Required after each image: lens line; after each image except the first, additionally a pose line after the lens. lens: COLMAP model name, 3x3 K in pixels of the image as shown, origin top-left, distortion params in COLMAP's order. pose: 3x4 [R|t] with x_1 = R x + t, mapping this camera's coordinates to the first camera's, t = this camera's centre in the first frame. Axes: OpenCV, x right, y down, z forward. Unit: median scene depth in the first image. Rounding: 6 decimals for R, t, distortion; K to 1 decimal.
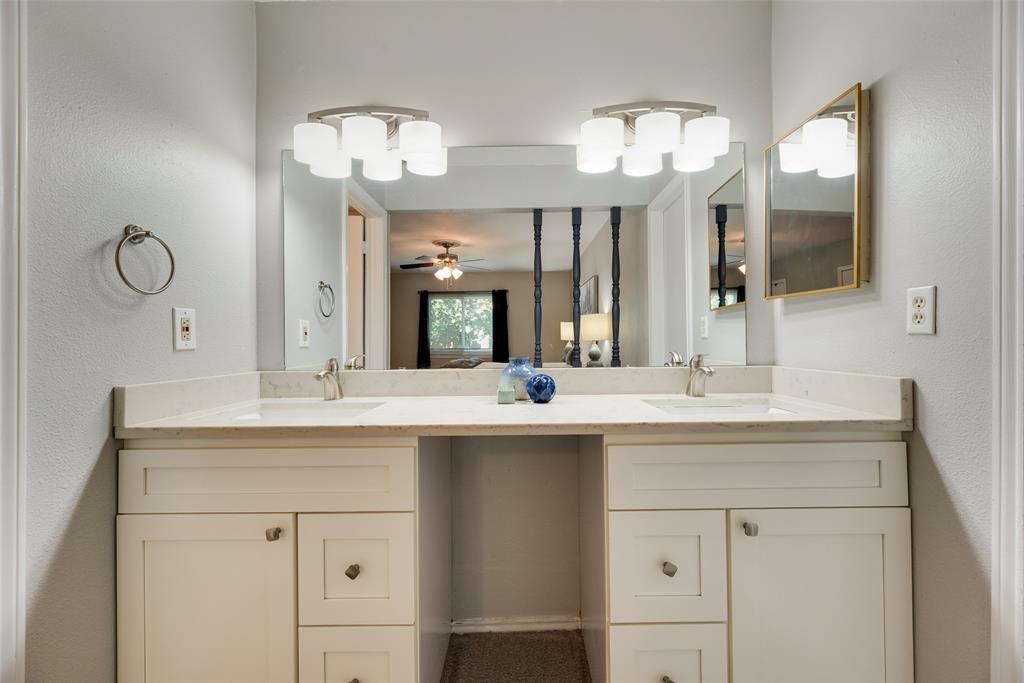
lens RADIAL K [[412.9, 0, 511.7], [0, 412.9, 342.6], [0, 0, 1]] dist [0.002155, 0.000046]
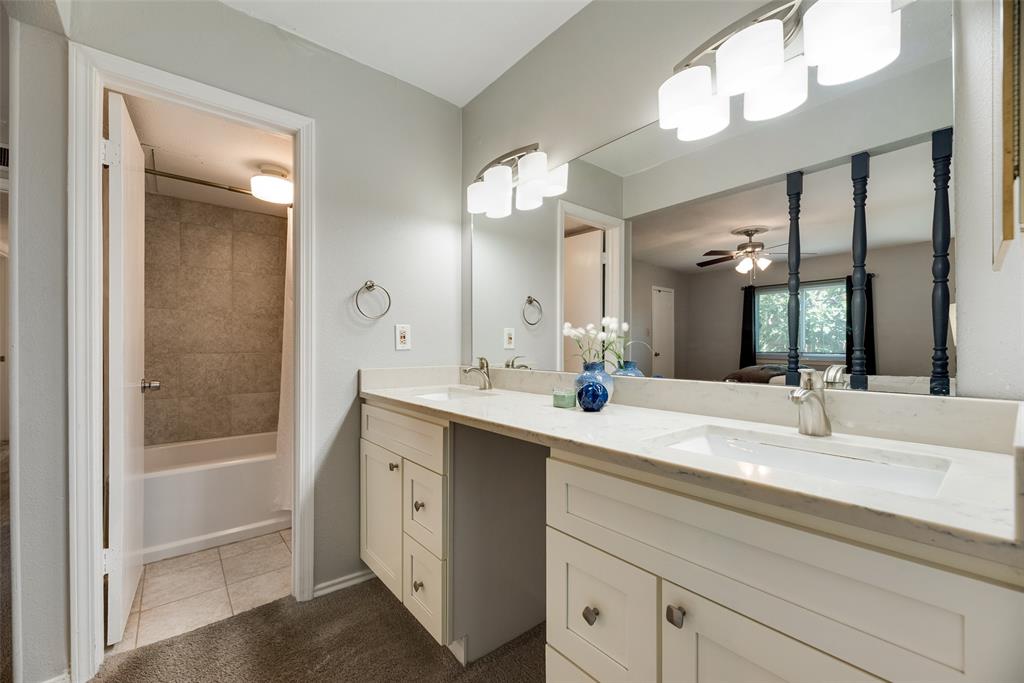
lens RADIAL K [[411.0, 0, 513.2], [0, 411.0, 343.2], [0, 0, 1]] dist [0.000733, -0.000102]
pose [[0.651604, 0.004947, -0.758544, 0.583311], [-0.005282, 0.999984, 0.001985, -0.011425], [0.758541, 0.002713, 0.651619, 0.204595]]
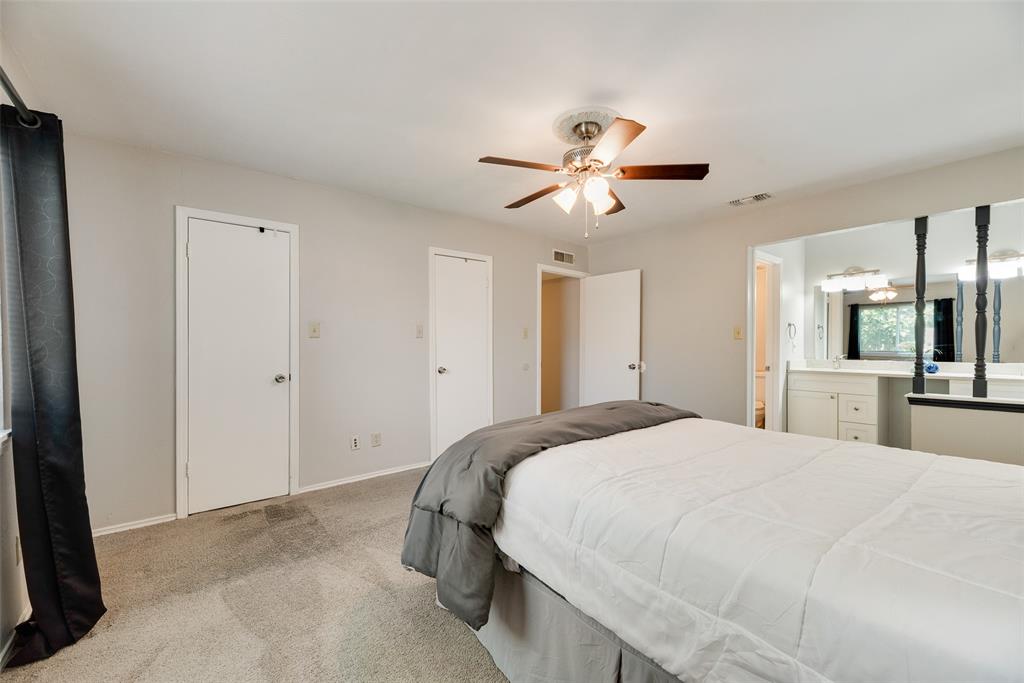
lens RADIAL K [[412.9, 0, 511.7], [0, 412.9, 342.6], [0, 0, 1]] dist [0.002155, 0.000046]
pose [[0.644522, 0.009925, -0.764521, 0.331239], [-0.005829, 0.999950, 0.008067, -0.064840], [0.764563, -0.000743, 0.644548, -2.643604]]
